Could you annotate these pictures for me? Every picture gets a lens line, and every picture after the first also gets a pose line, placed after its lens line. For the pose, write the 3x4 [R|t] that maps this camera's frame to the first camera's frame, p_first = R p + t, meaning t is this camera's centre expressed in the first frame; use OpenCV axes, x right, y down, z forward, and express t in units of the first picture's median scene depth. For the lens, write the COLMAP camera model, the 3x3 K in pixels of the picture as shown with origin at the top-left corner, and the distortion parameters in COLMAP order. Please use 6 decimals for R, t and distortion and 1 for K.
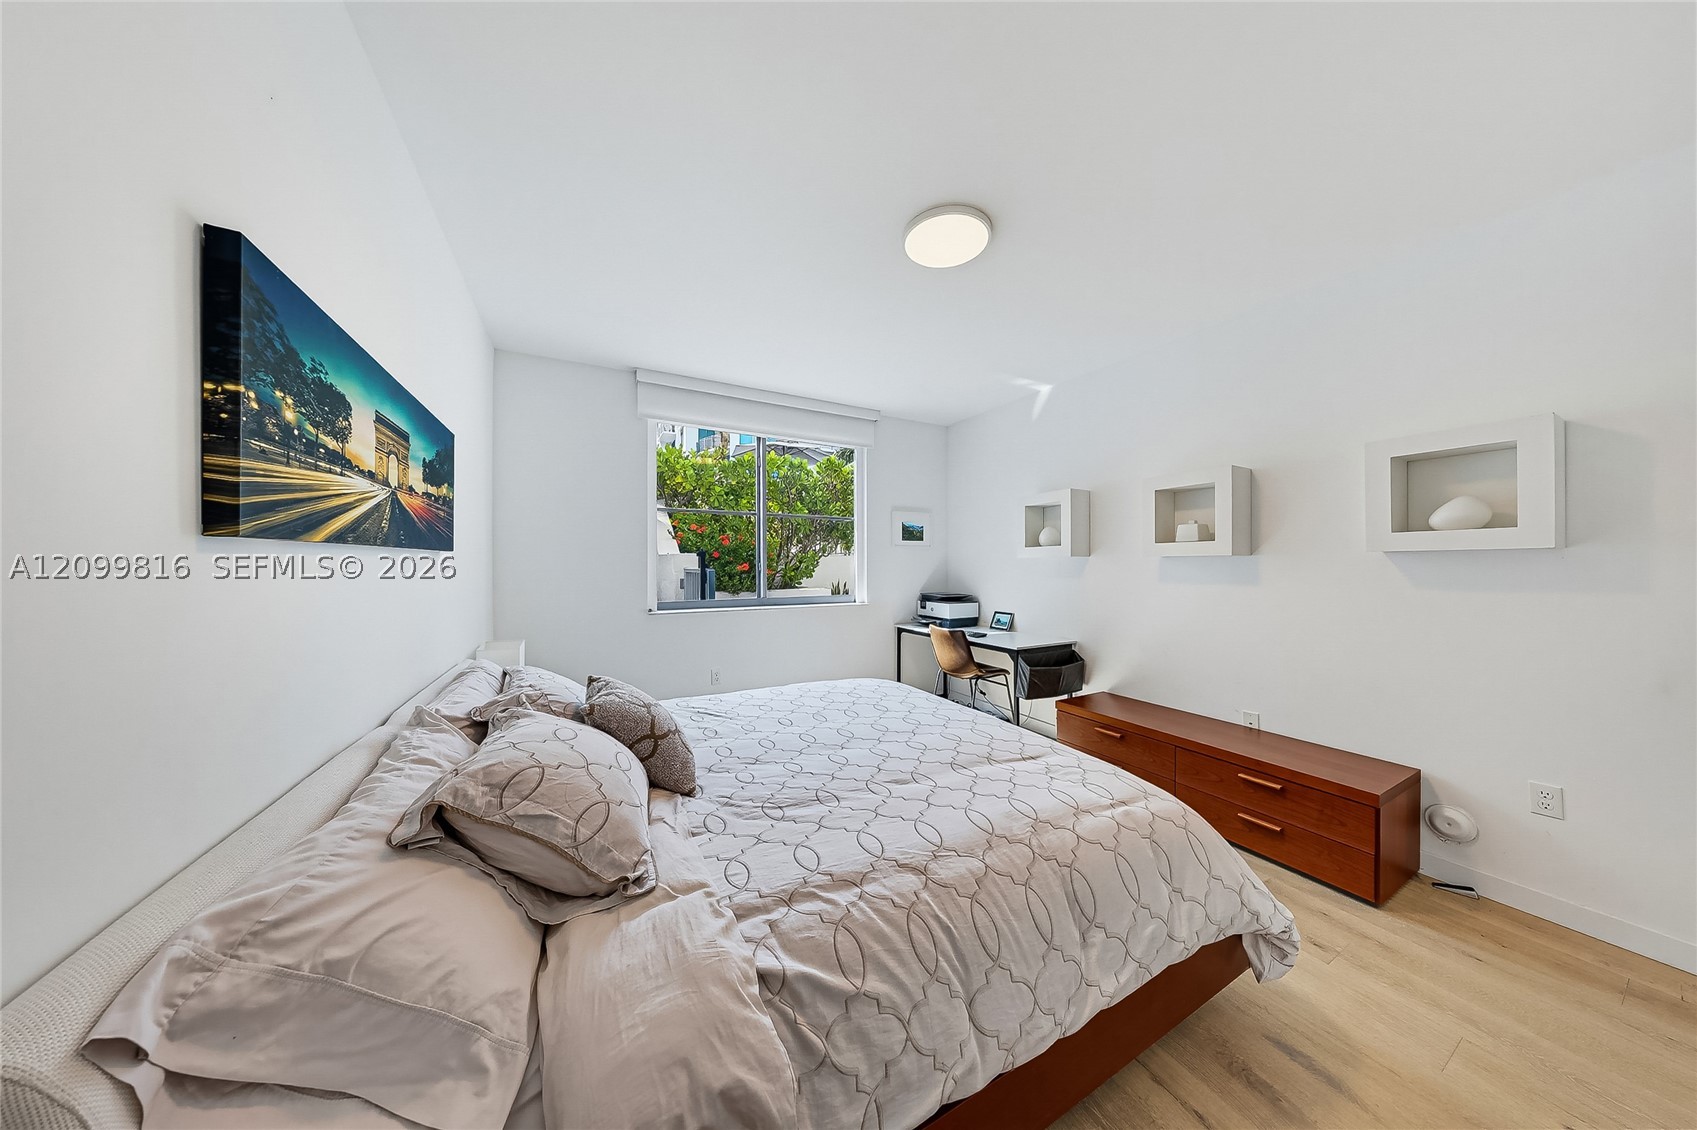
lens RADIAL K [[480.0, 0, 844.7], [0, 480.0, 565.6], [0, 0, 1]] dist [-0.001279, -0.000003]
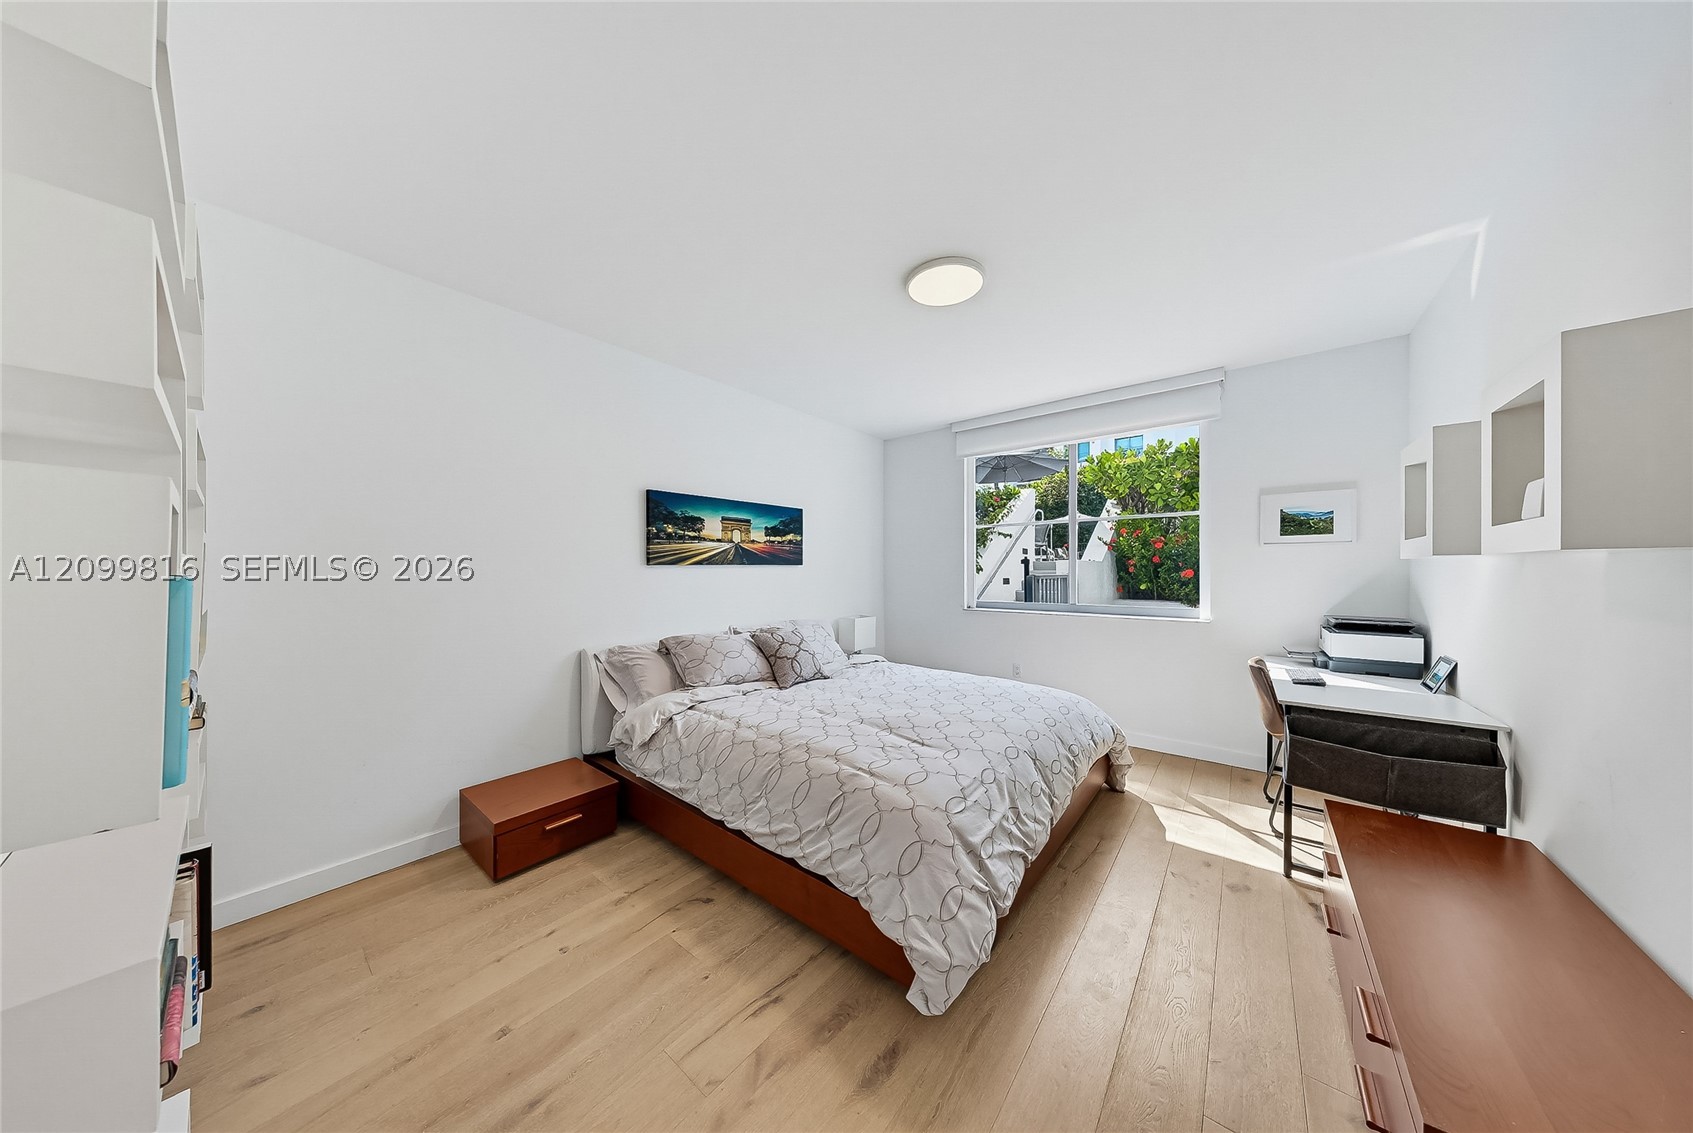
lens RADIAL K [[478.8, 0, 839.2], [0, 478.8, 570.2], [0, 0, 1]] dist [-0.001279, -0.000003]
pose [[0.399613, -0.003891, -0.916676, 1.605885], [0.000486, 0.999992, -0.004033, -0.000604], [0.916684, 0.001167, 0.399612, 0.448725]]
